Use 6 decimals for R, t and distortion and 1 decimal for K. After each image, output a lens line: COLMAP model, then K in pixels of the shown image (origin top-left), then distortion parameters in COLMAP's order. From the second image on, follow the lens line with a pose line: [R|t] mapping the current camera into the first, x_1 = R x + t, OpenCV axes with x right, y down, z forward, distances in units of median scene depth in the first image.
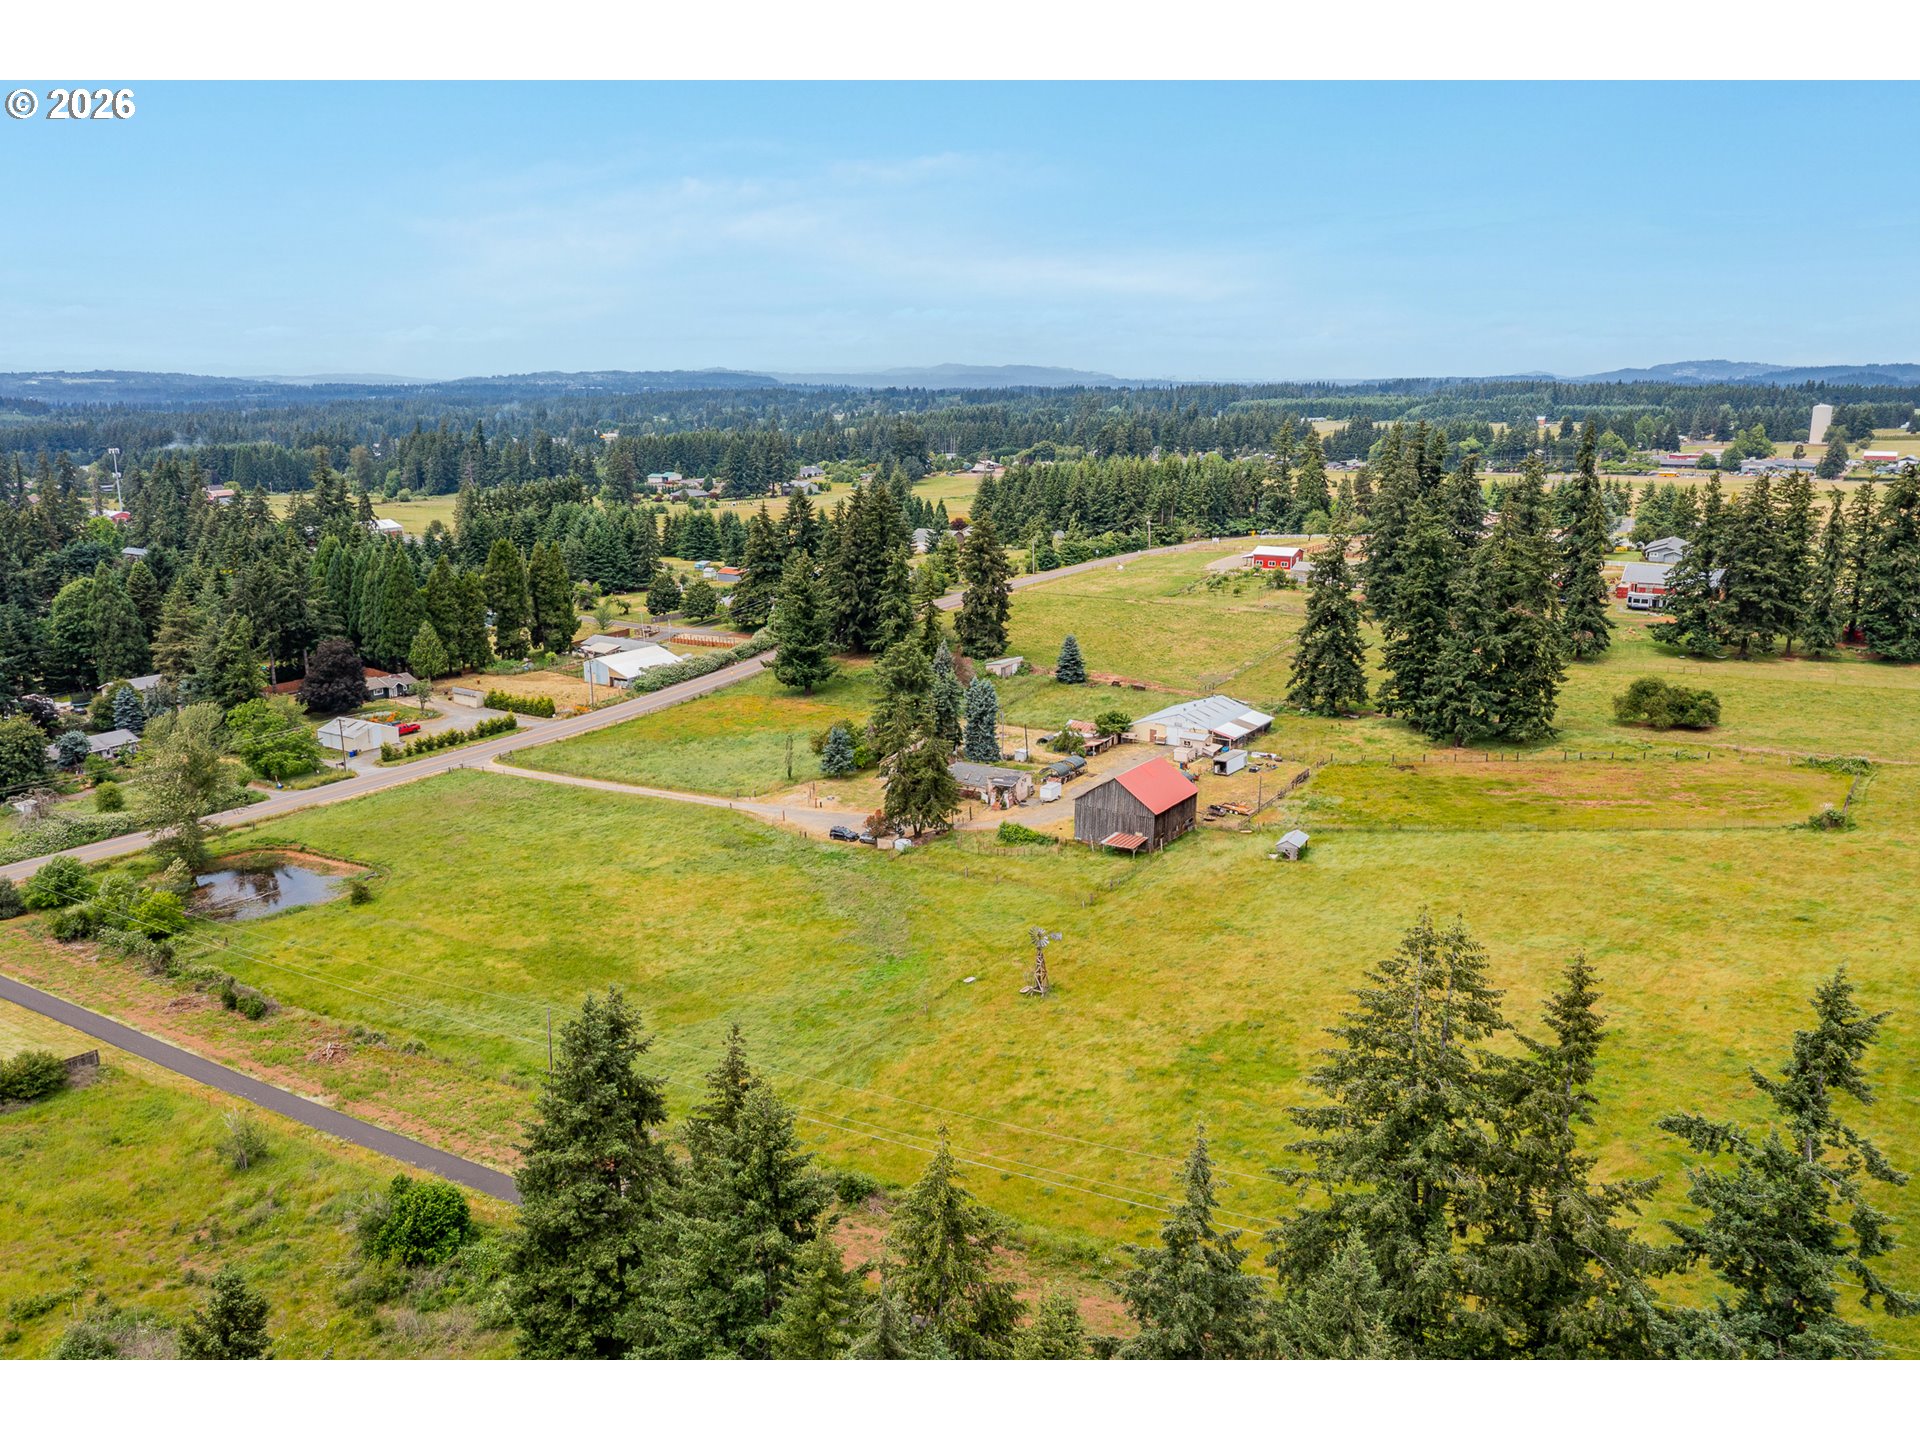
lens RADIAL K [[1549.1, 0, 959.5], [0, 1549.1, 716.4], [0, 0, 1]] dist [-0.012291, 0.006365]
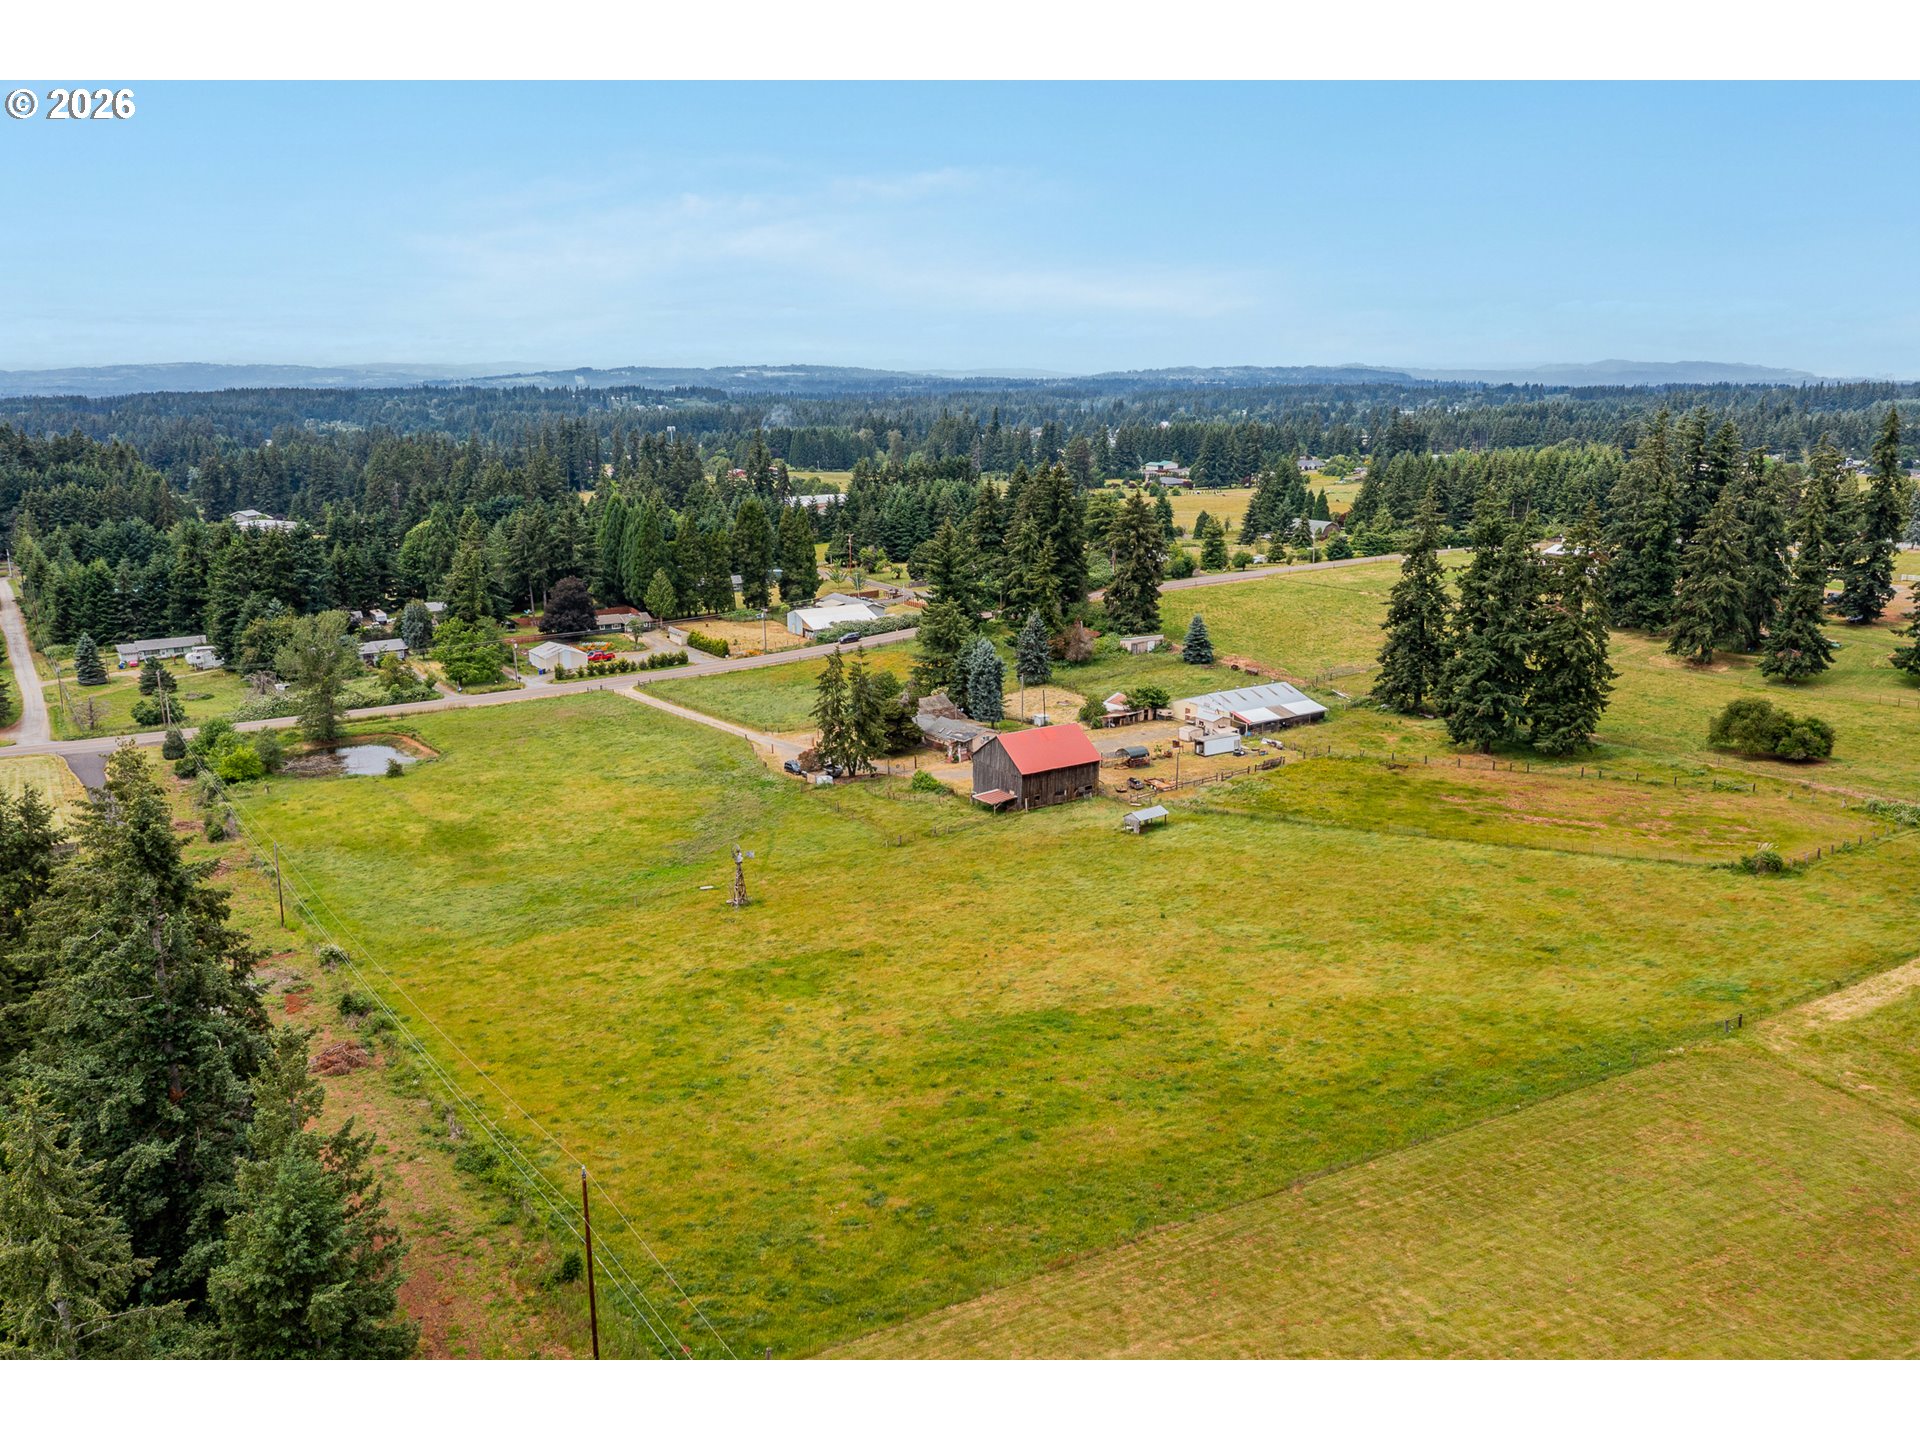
lens RADIAL K [[1549.1, 0, 960.9], [0, 1549.1, 724.2], [0, 0, 1]] dist [-0.012291, 0.006365]
pose [[0.916163, 0.090701, -0.390408, 0.338871], [-0.088066, 0.995809, 0.024687, 0.006143], [0.391011, 0.011764, 0.920311, 0.029334]]
